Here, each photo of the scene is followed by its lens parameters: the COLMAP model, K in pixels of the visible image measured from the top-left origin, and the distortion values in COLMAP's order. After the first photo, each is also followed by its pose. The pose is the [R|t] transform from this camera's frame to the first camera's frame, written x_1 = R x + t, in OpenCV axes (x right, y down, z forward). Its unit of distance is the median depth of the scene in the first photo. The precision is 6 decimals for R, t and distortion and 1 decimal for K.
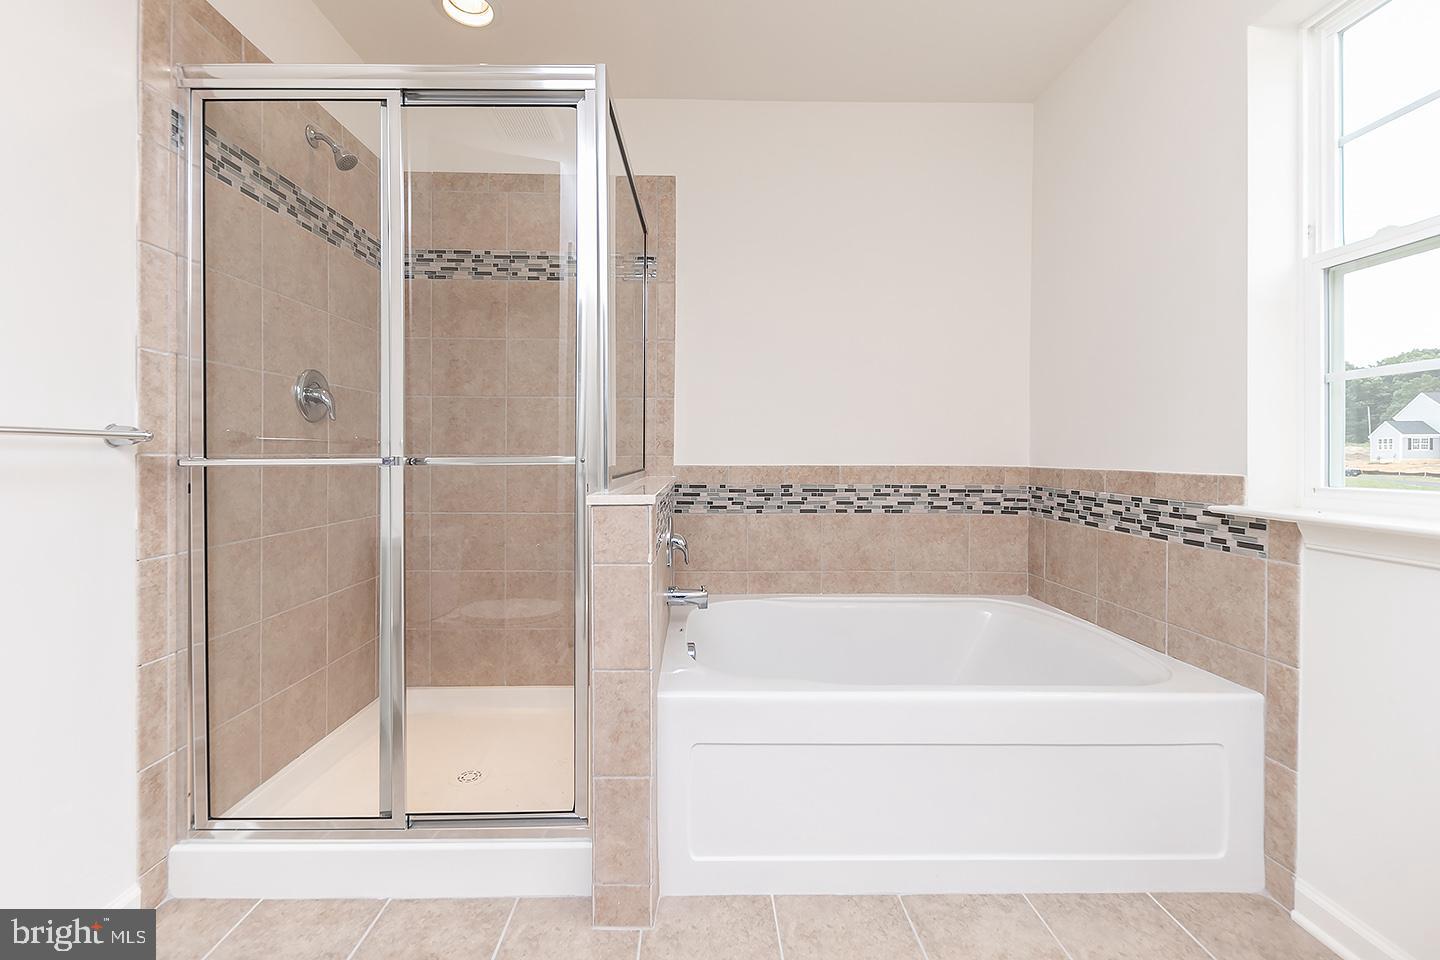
lens RADIAL K [[587.6, 0, 720.0], [0, 587.6, 480.0], [0, 0, 1]] dist [-0.001320, -0.000158]
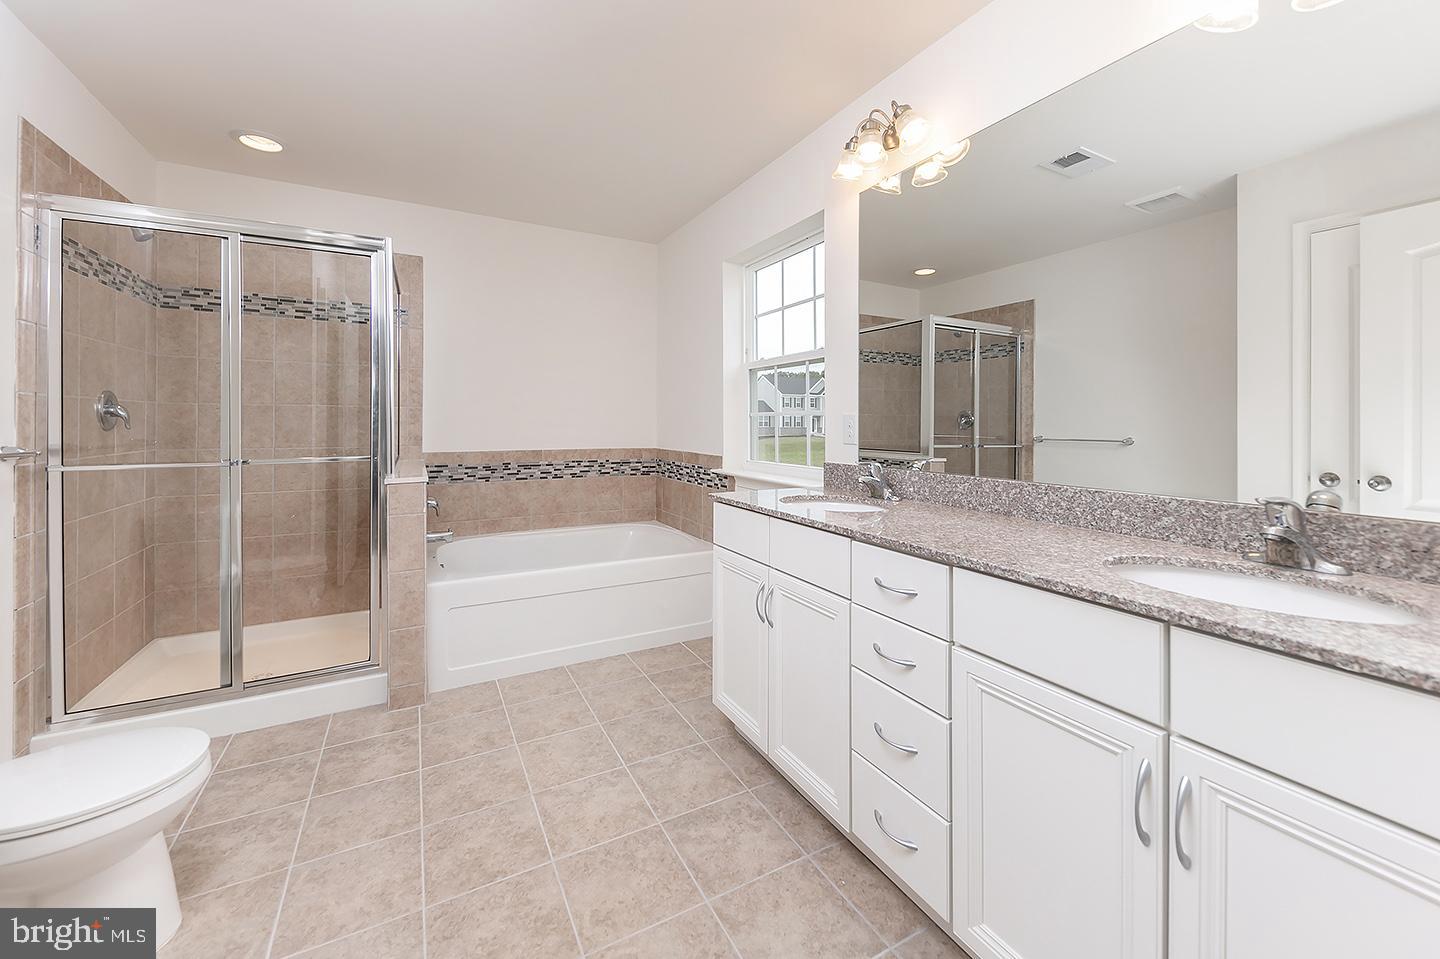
lens RADIAL K [[470.8, 0, 725.0], [0, 470.8, 438.6], [0, 0, 1]] dist [0.000986, -0.000164]
pose [[0.857812, -0.002233, 0.513959, -0.039057], [0.012687, 0.999778, -0.016830, -0.033808], [-0.513807, 0.020958, 0.857650, -0.461367]]
